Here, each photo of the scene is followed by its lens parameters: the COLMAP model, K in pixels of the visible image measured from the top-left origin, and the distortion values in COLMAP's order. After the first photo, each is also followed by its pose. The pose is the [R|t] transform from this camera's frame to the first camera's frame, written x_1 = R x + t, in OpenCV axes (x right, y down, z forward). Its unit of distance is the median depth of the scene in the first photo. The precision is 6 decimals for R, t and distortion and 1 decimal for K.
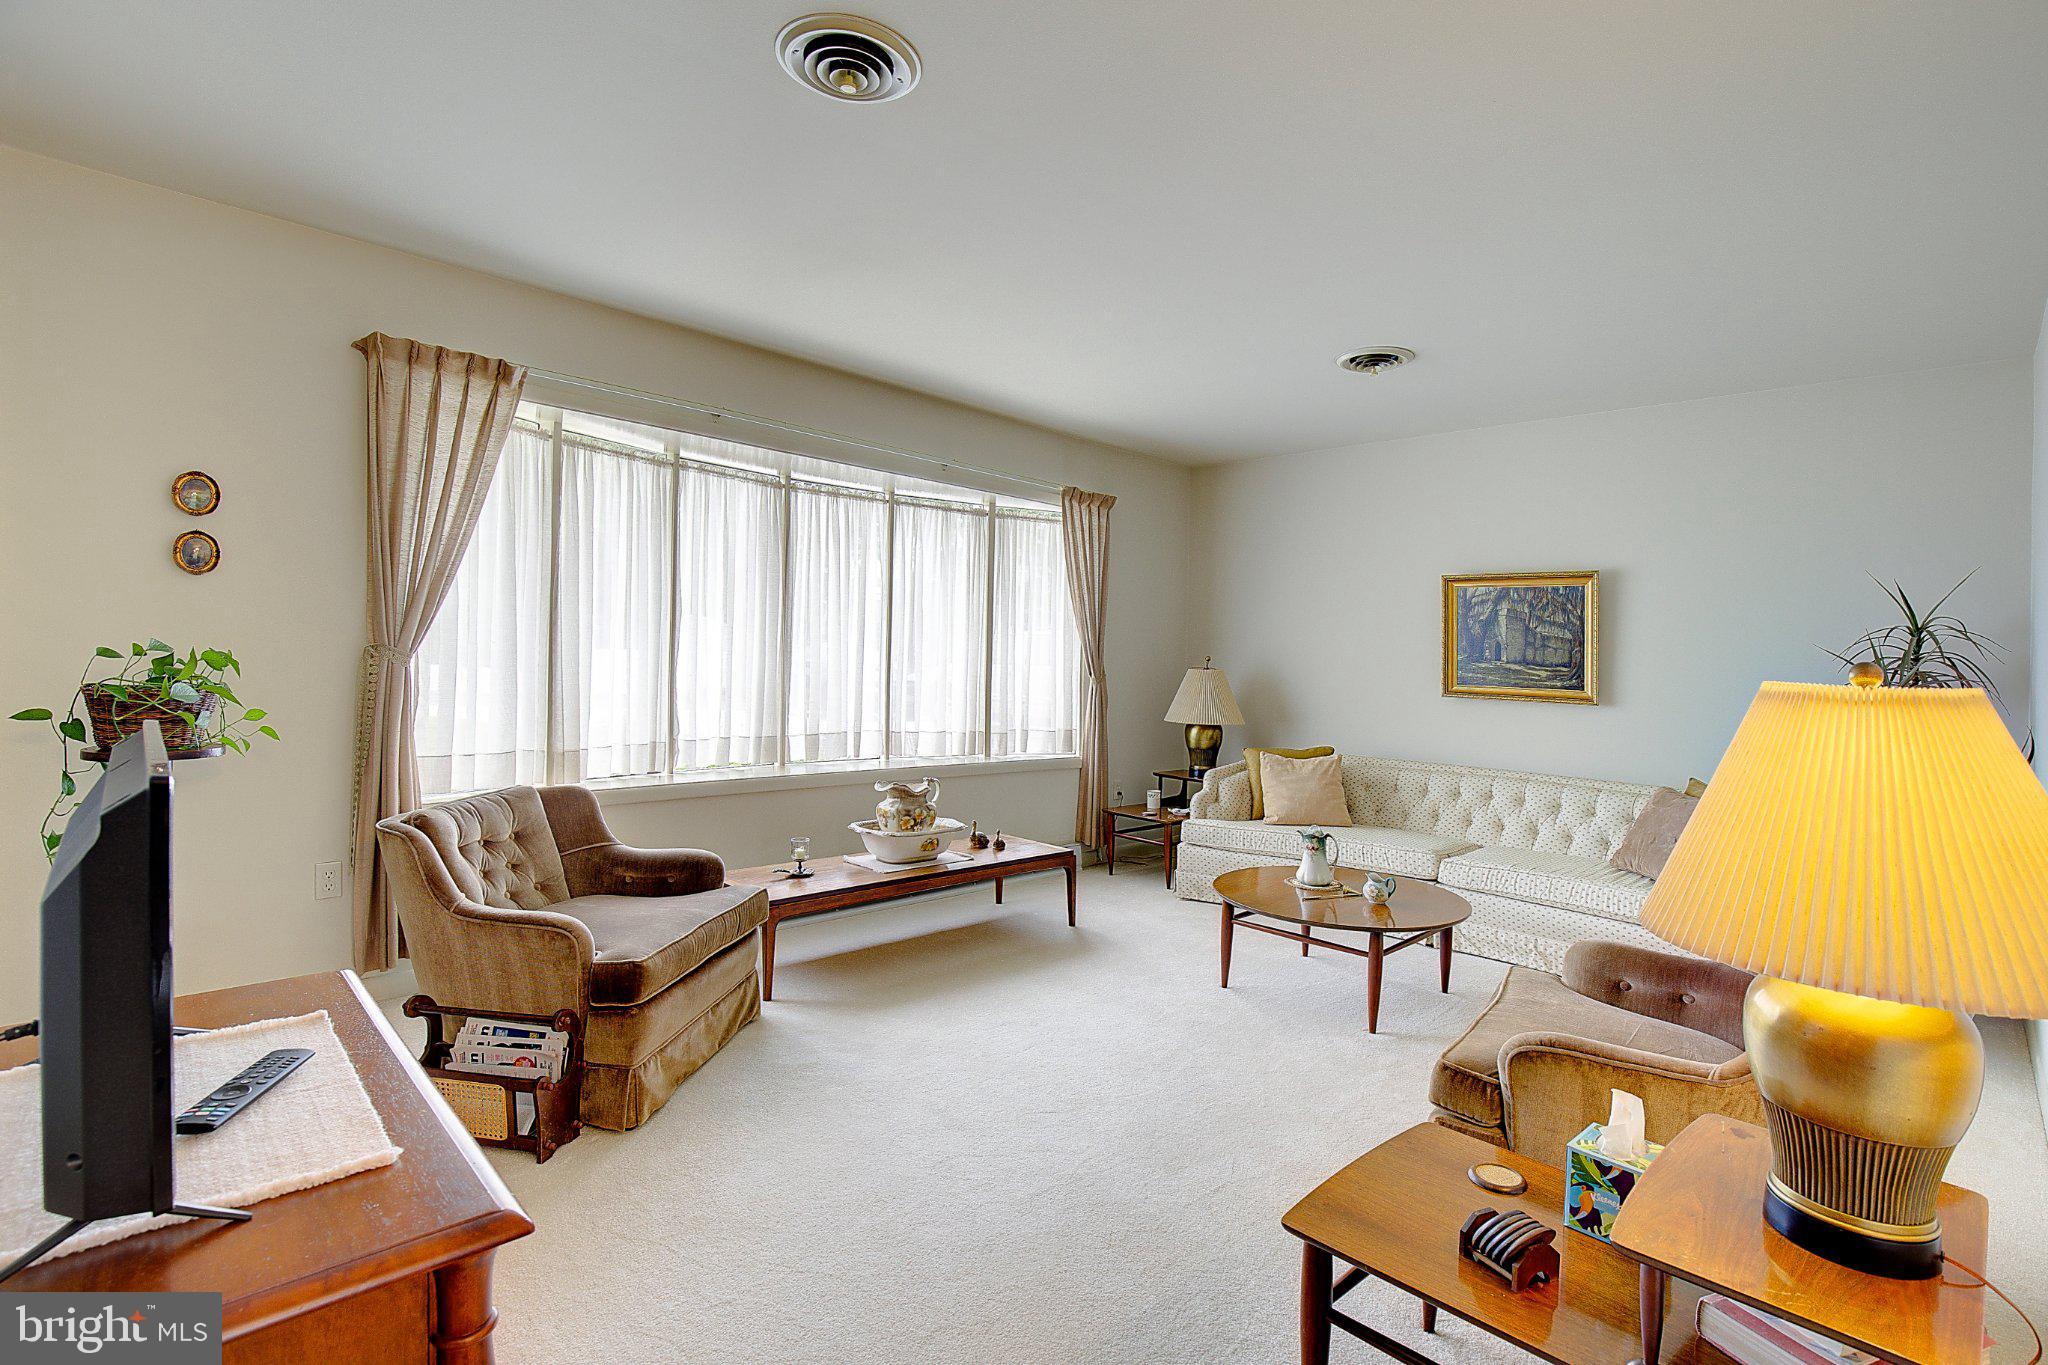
lens RADIAL K [[955.2, 0, 1058.7], [0, 955.2, 659.7], [0, 0, 1]] dist [-0.015622, 0.002916]
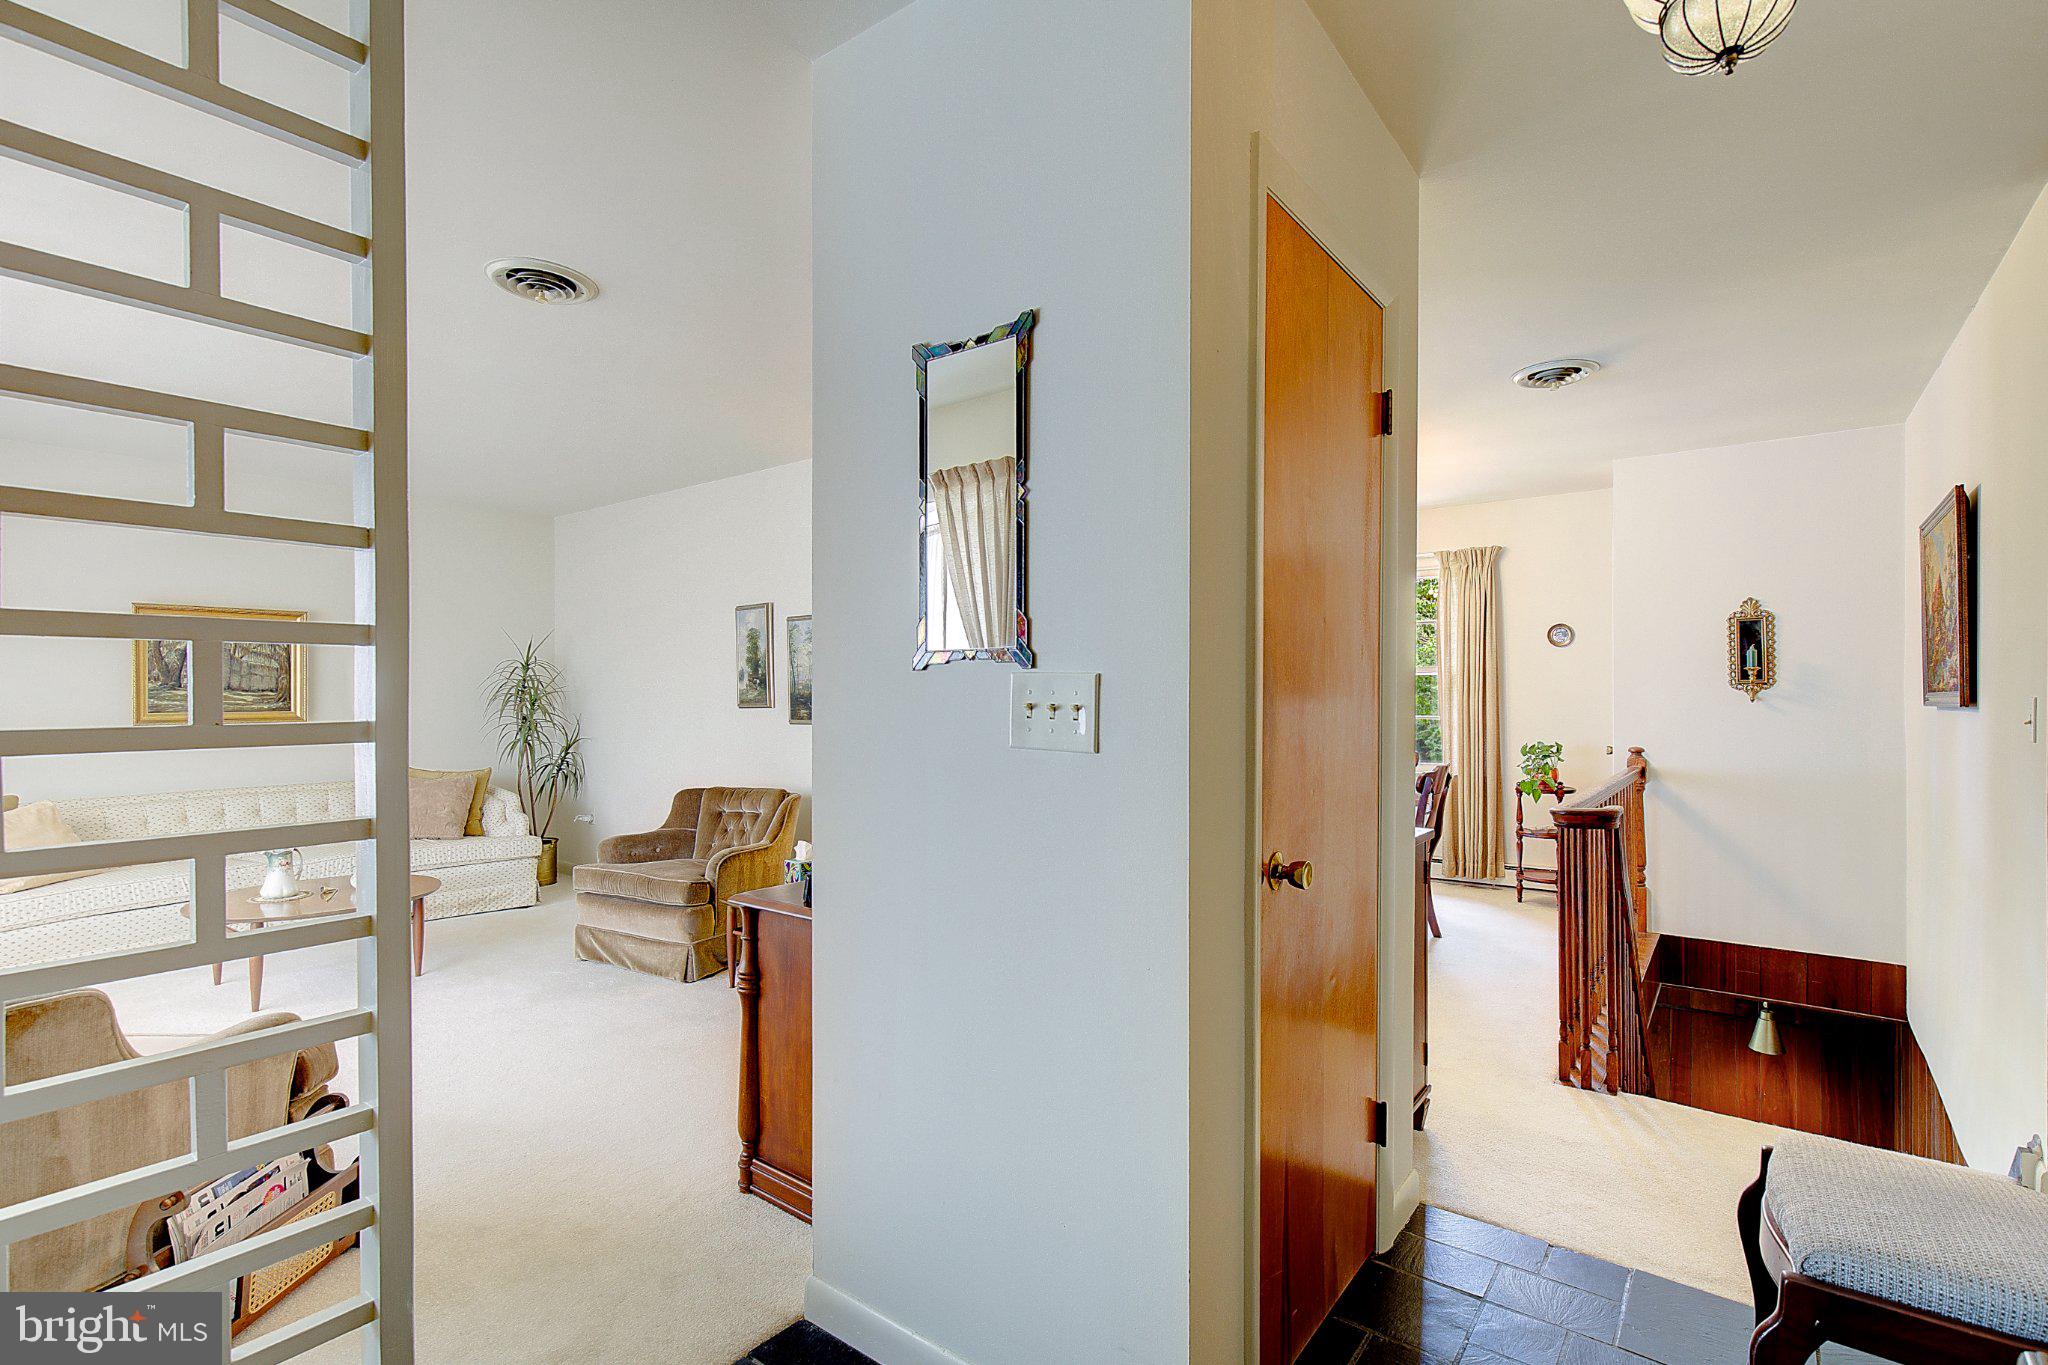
lens RADIAL K [[955.2, 0, 1067.3], [0, 955.2, 702.9], [0, 0, 1]] dist [-0.015622, 0.002916]
pose [[-0.155873, -0.048980, 0.986562, -0.738105], [0.001652, 0.998756, 0.049846, -0.033626], [-0.987776, 0.009399, -0.155598, 0.213833]]
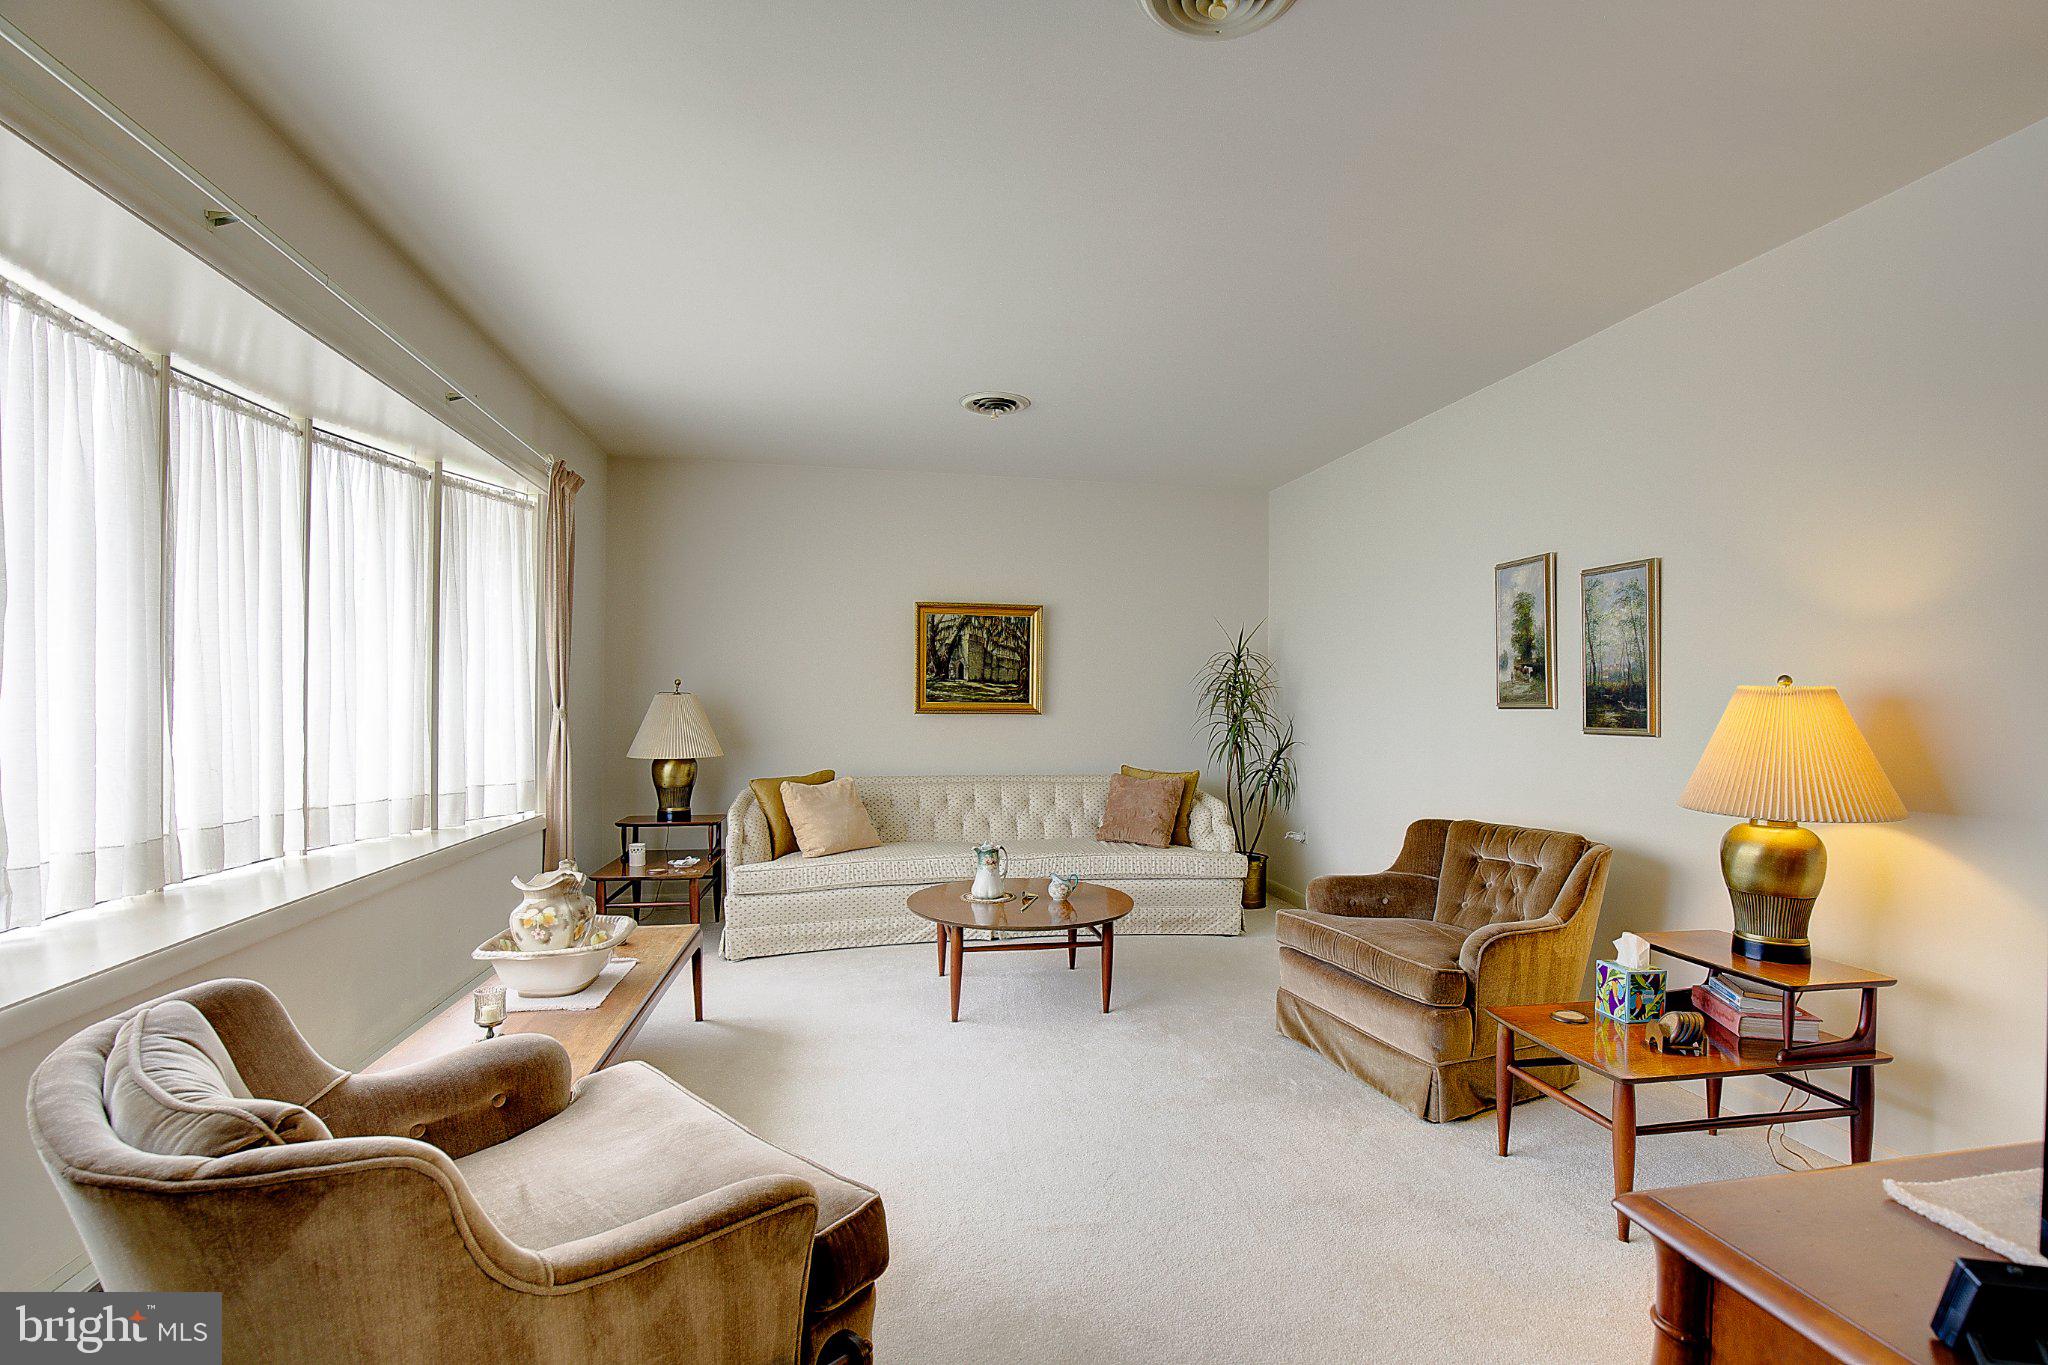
lens RADIAL K [[955.2, 0, 1020.7], [0, 955.2, 671.2], [0, 0, 1]] dist [-0.015622, 0.002916]
pose [[0.567825, -0.008657, 0.823103, -0.443707], [0.013233, 0.999911, 0.001388, -0.009571], [-0.823043, 0.010104, 0.567890, 0.299436]]
